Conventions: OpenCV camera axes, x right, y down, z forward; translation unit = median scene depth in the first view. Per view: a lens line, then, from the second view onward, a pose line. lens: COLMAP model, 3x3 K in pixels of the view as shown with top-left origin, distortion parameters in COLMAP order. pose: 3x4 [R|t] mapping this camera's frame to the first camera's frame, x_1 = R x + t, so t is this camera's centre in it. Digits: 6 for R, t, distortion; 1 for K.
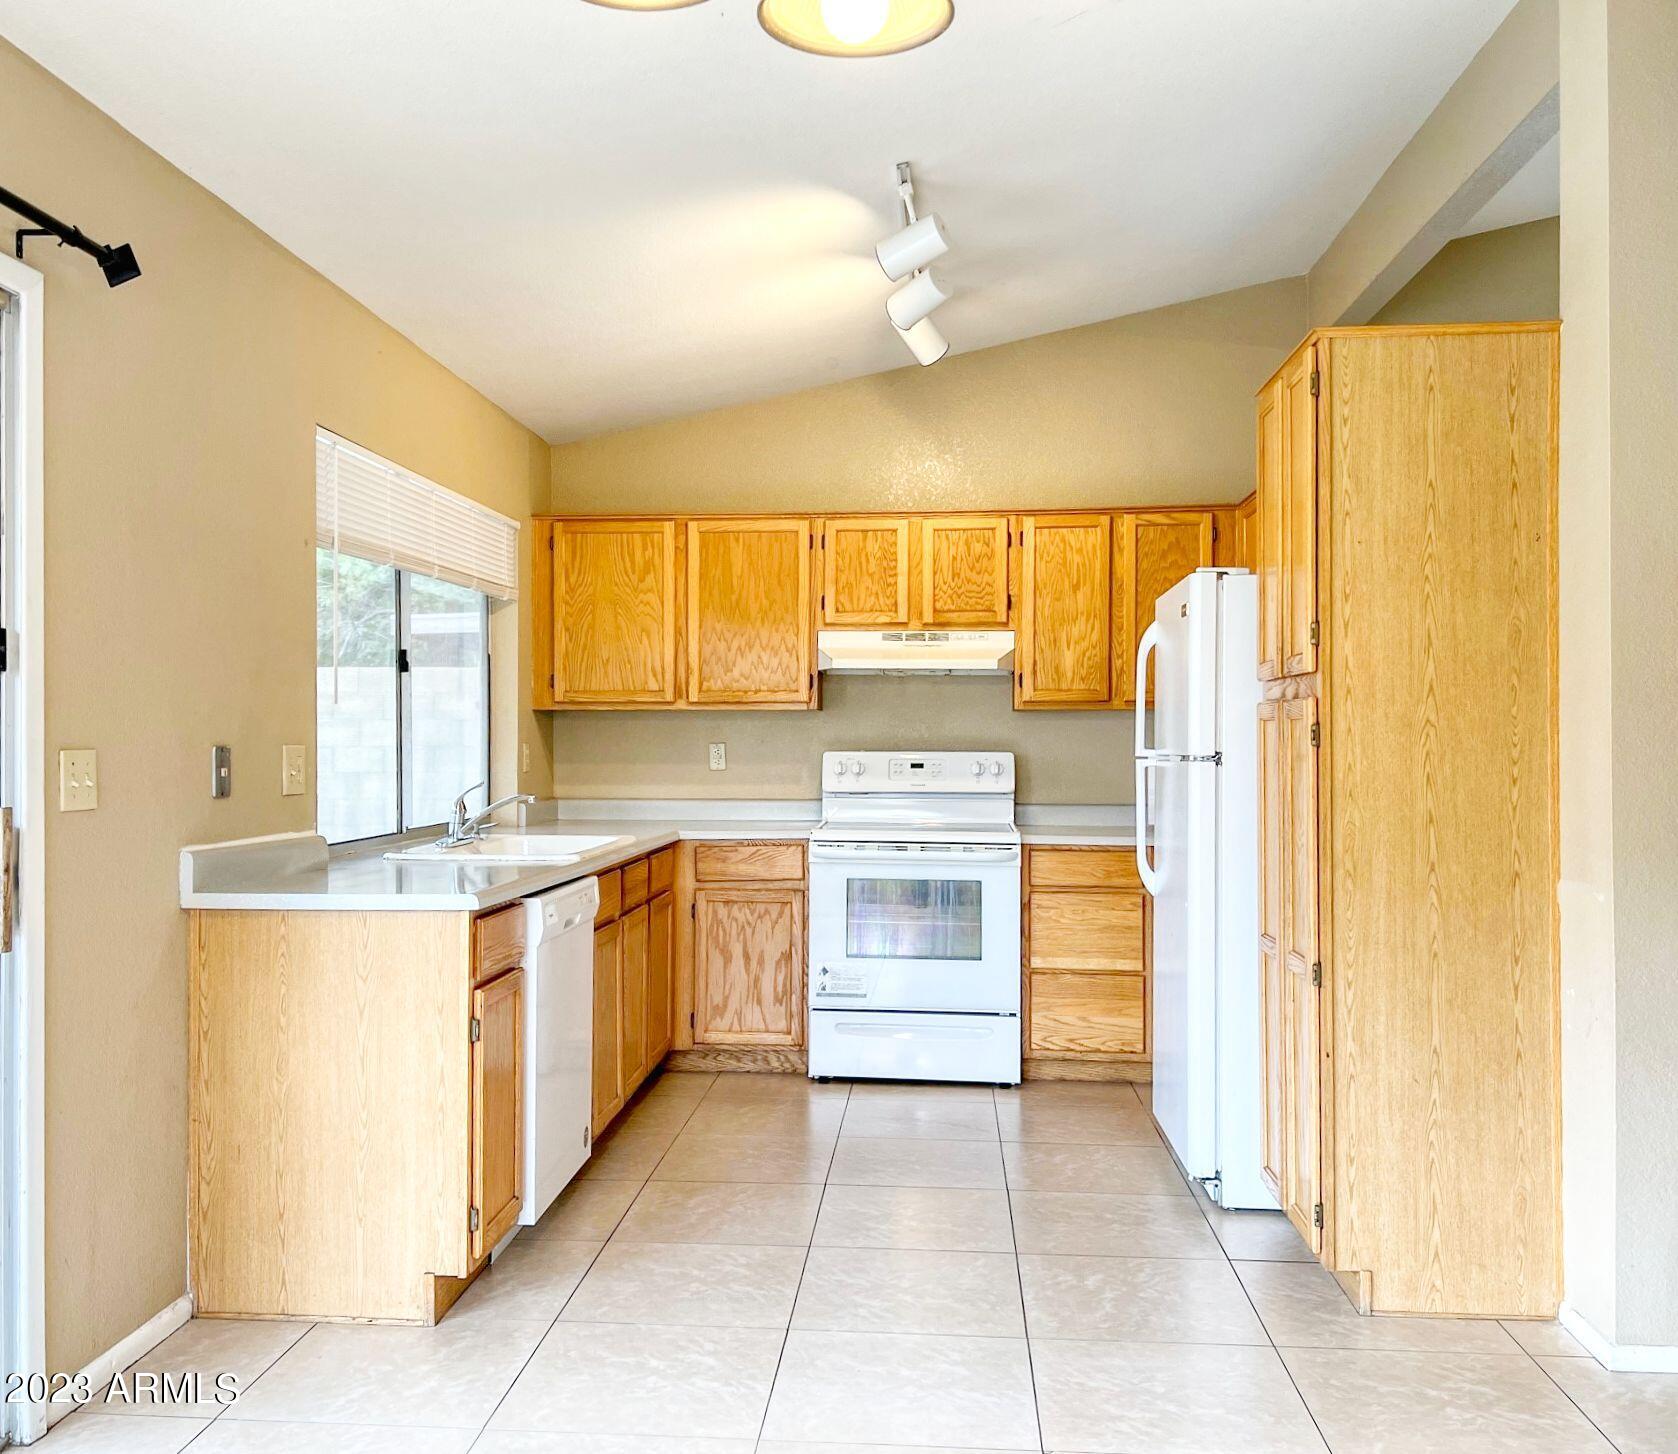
lens RADIAL K [[1520.6, 0, 836.6], [0, 1520.6, 736.4], [0, 0, 1]] dist [0.132984, -0.032233]
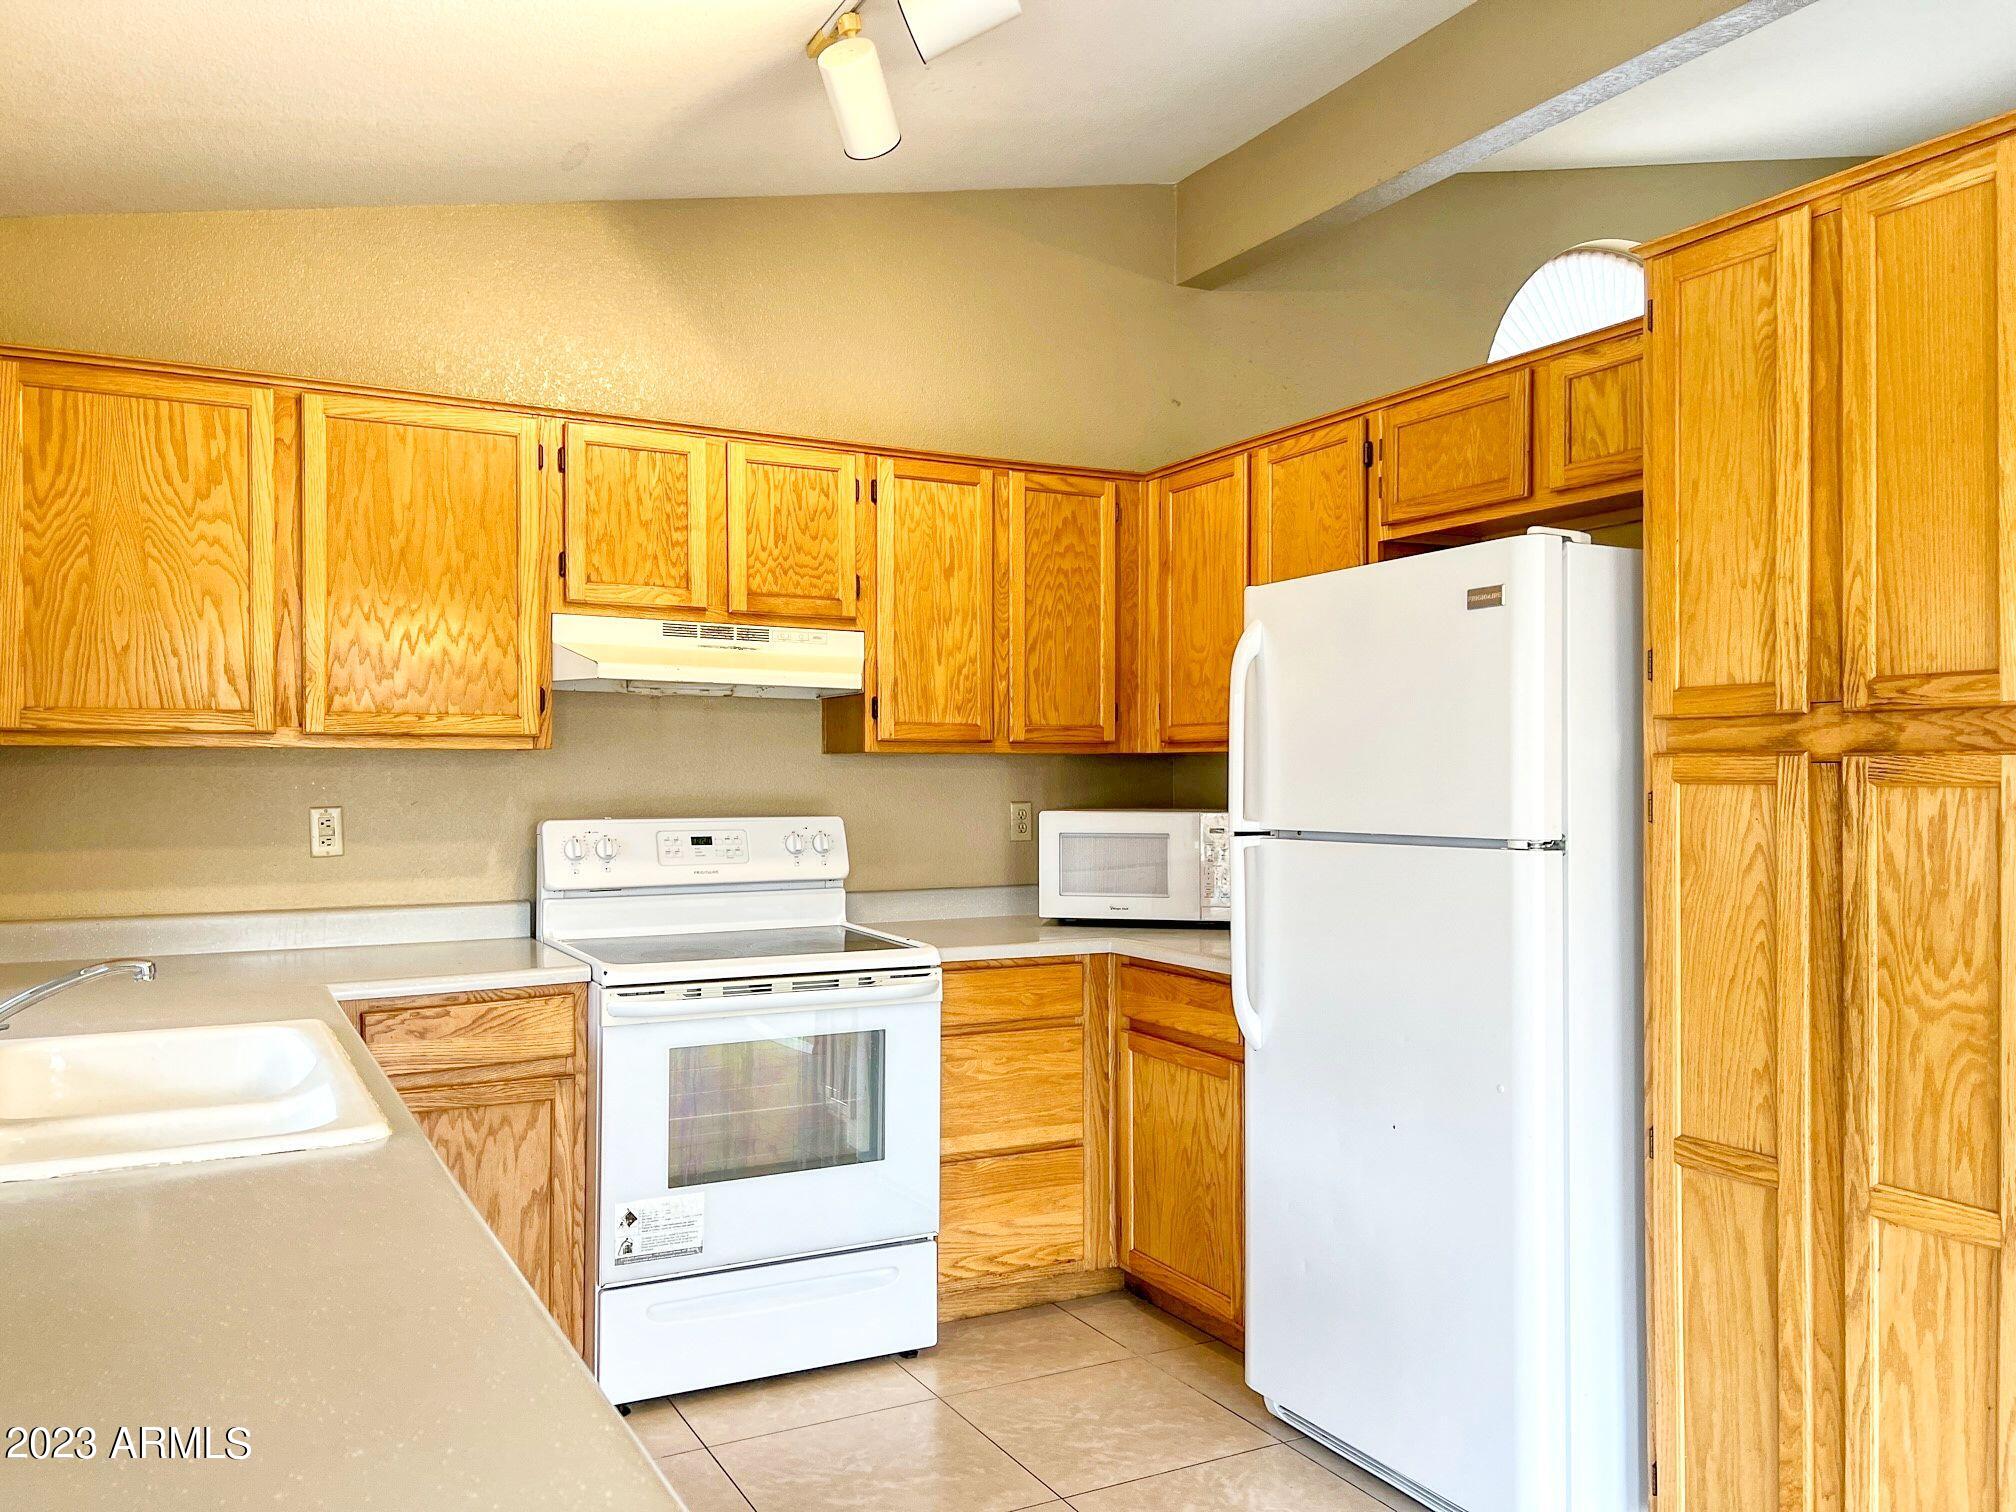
lens RADIAL K [[1494.8, 0, 1009.6], [0, 1494.8, 769.4], [0, 0, 1]] dist [0.024060, -0.031100]
pose [[0.835713, 0.001842, 0.549163, -0.180760], [-0.001610, 0.999998, -0.000904, -0.009893], [-0.549163, -0.000129, 0.835715, 0.432279]]
